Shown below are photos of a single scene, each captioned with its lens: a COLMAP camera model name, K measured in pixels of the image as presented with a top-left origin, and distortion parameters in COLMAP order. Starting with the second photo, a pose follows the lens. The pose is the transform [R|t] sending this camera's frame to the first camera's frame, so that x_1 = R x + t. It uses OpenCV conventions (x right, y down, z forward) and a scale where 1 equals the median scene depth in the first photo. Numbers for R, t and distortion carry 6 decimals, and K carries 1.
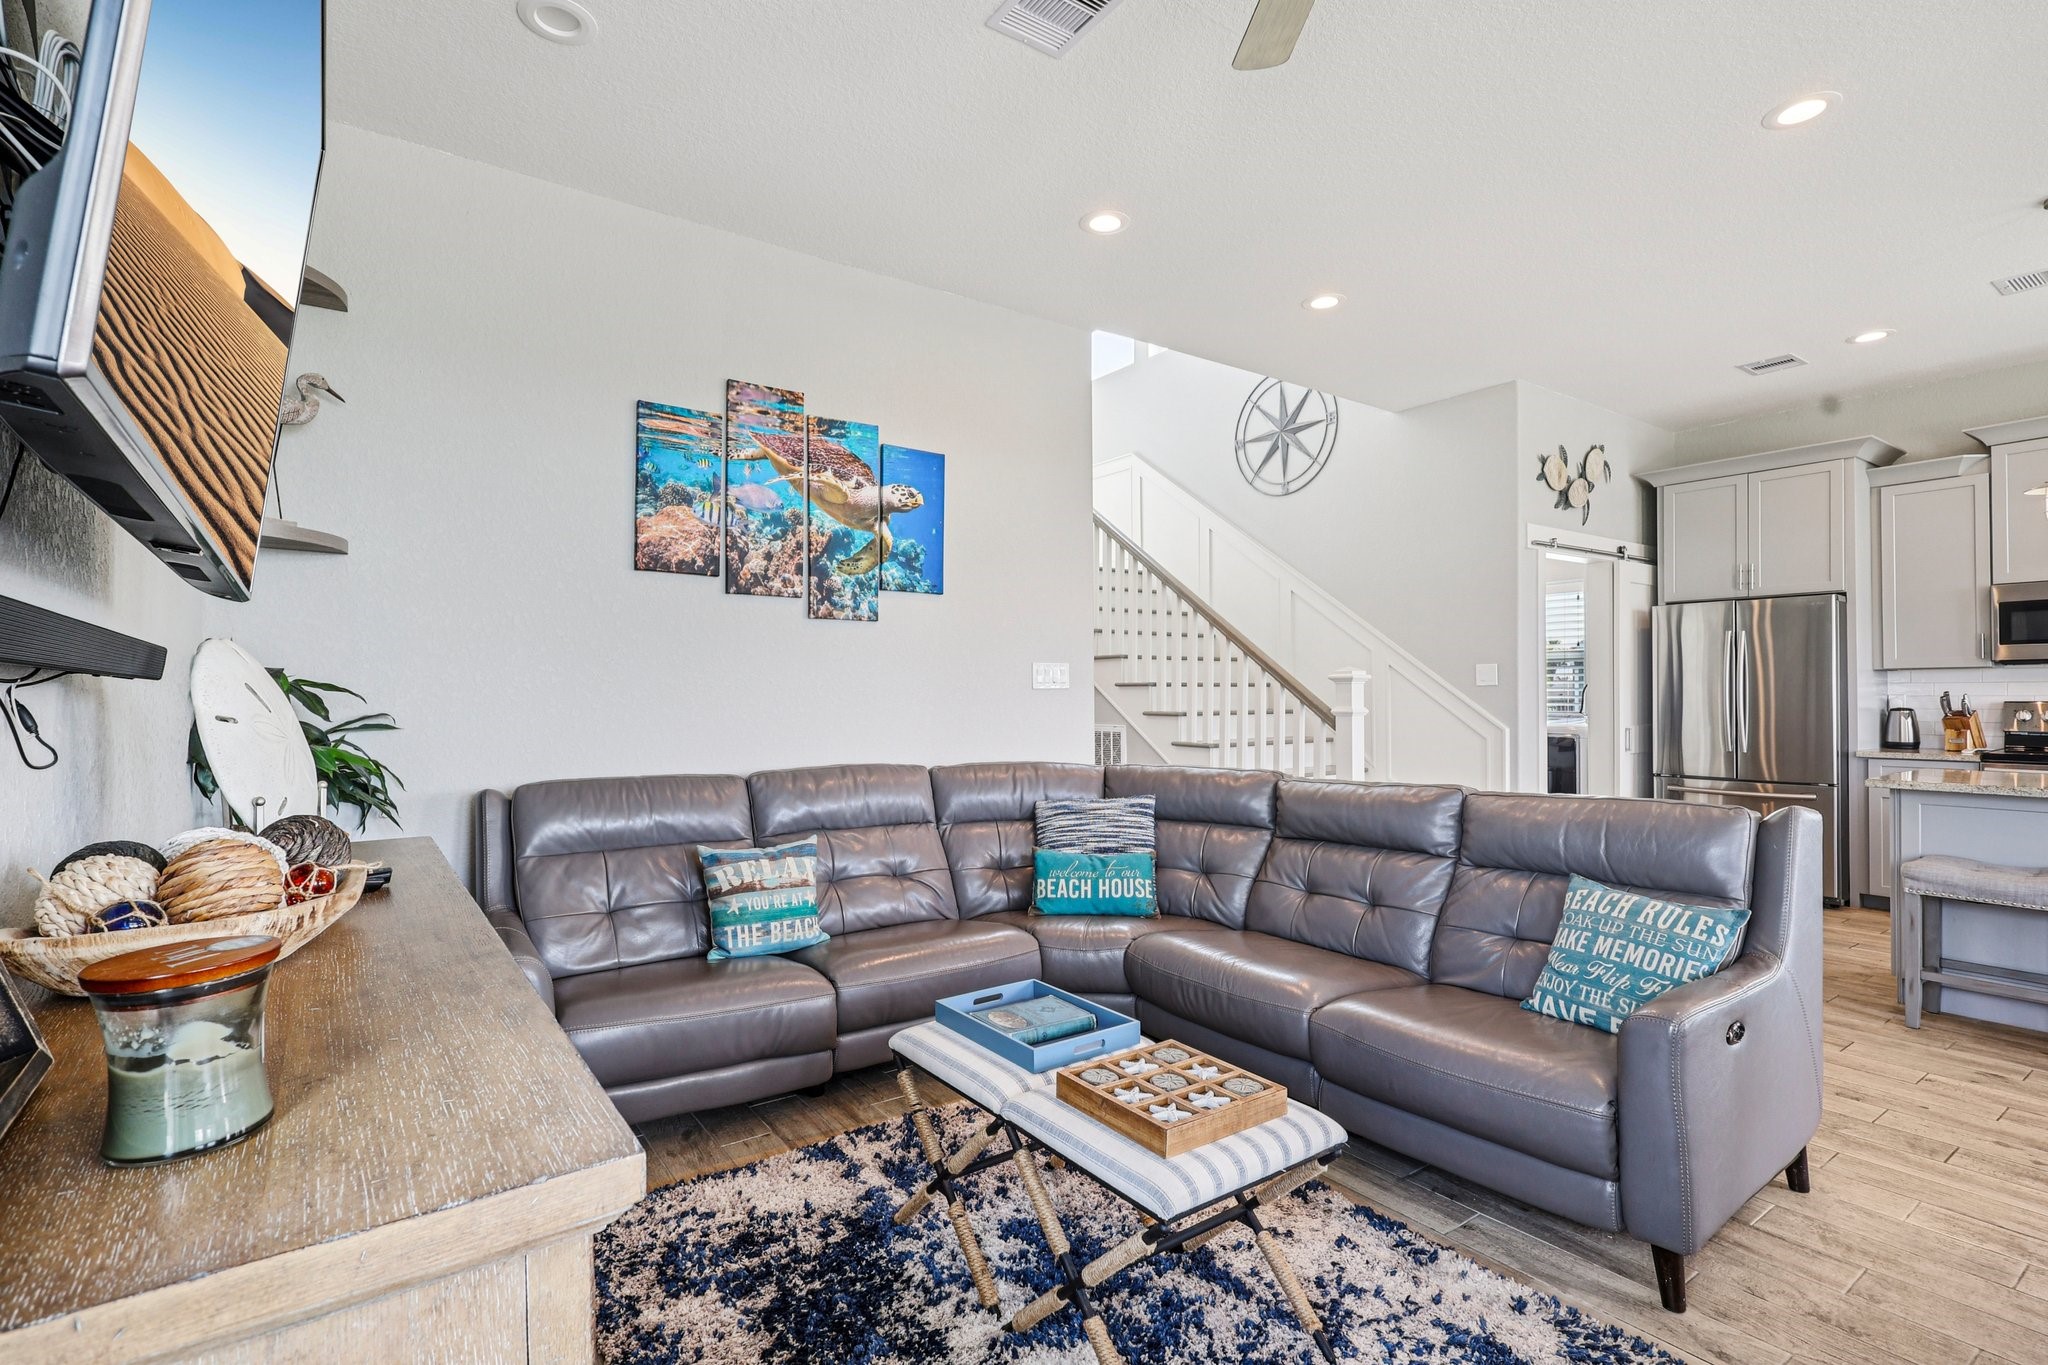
lens RADIAL K [[962.1, 0, 1022.3], [0, 962.1, 693.1], [0, 0, 1]] dist [0.001885, 0.000670]
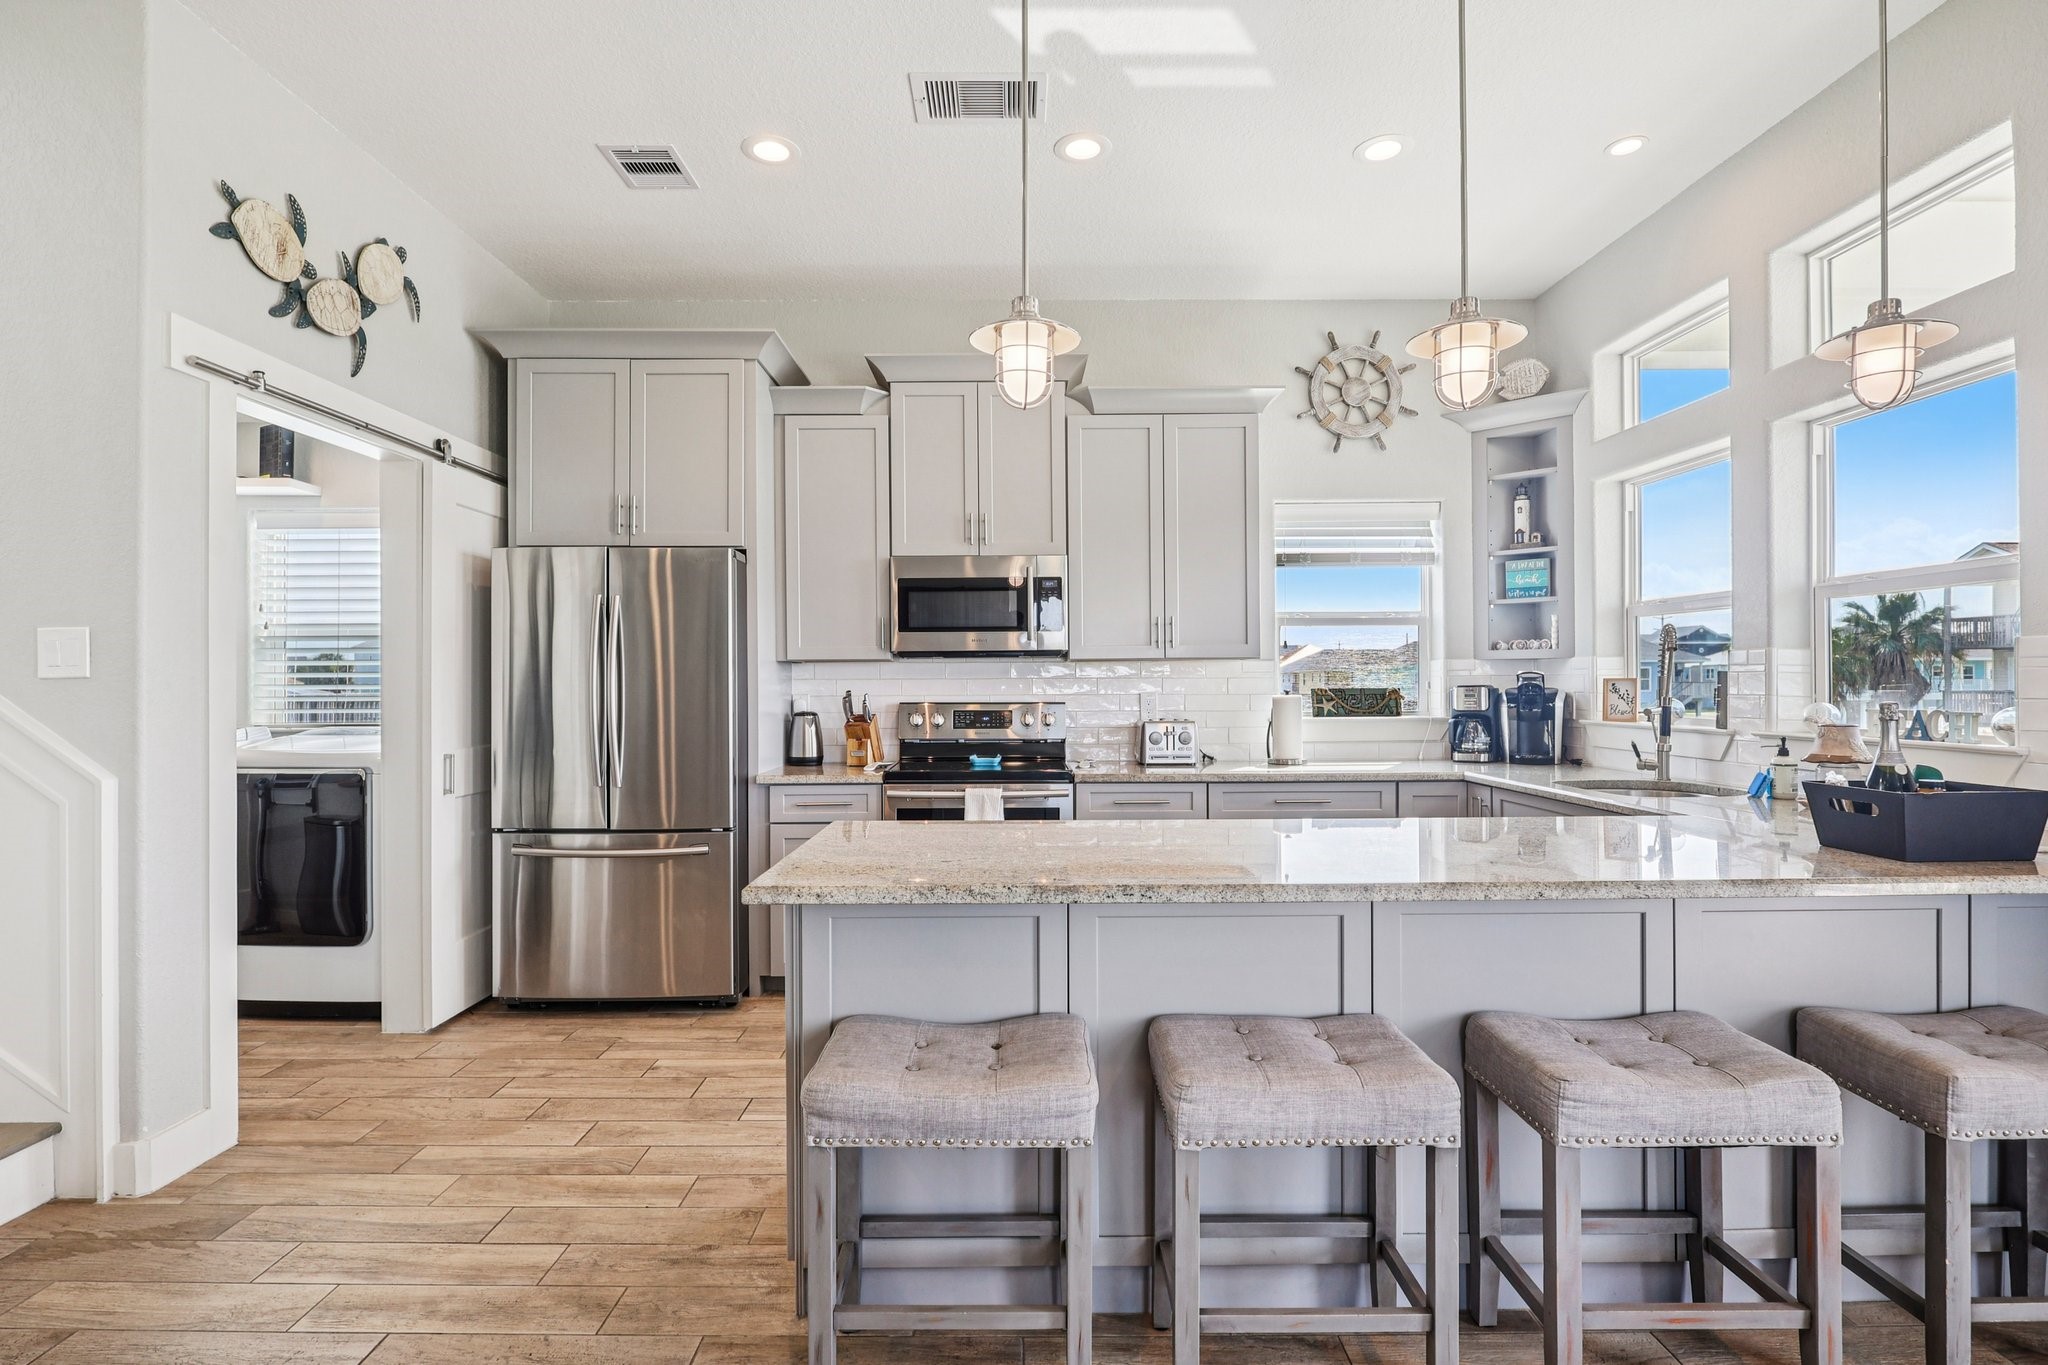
lens RADIAL K [[969.3, 0, 1010.5], [0, 969.3, 675.0], [0, 0, 1]] dist [-0.001748, 0.000171]
pose [[0.584515, 0.011474, 0.811301, 0.388605], [0.000128, 0.999899, -0.014233, -0.003145], [-0.811383, 0.008423, 0.584455, 0.424742]]
